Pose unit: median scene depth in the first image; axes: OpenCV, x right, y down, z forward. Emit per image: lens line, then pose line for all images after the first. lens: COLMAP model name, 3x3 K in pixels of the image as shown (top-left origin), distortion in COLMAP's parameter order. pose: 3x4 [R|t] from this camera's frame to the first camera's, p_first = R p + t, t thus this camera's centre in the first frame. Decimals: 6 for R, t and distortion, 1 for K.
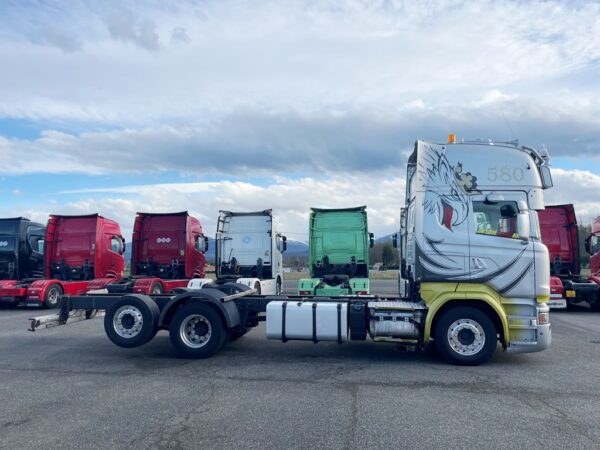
lens RADIAL K [[486.3, 0, 300.0], [0, 486.3, 225.0], [0, 0, 1]] dist [0.132965, -0.201585]
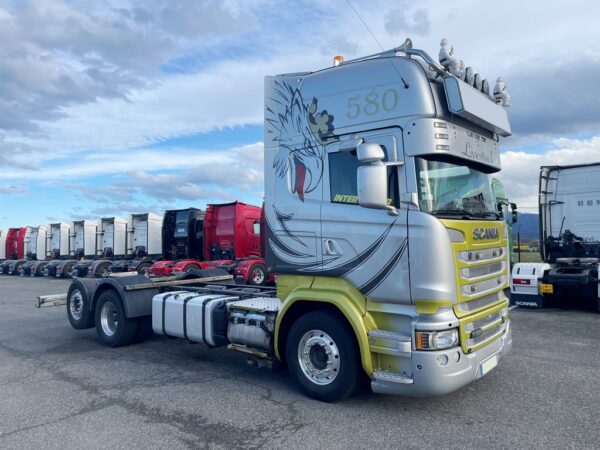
lens RADIAL K [[475.8, 0, 300.0], [0, 475.8, 225.0], [0, 0, 1]] dist [0.154588, -0.239590]
pose [[0.829045, -0.033668, -0.558167, 0.672085], [0.057245, 0.998051, 0.024825, 0.029083], [0.556244, -0.052533, 0.829357, 0.442743]]
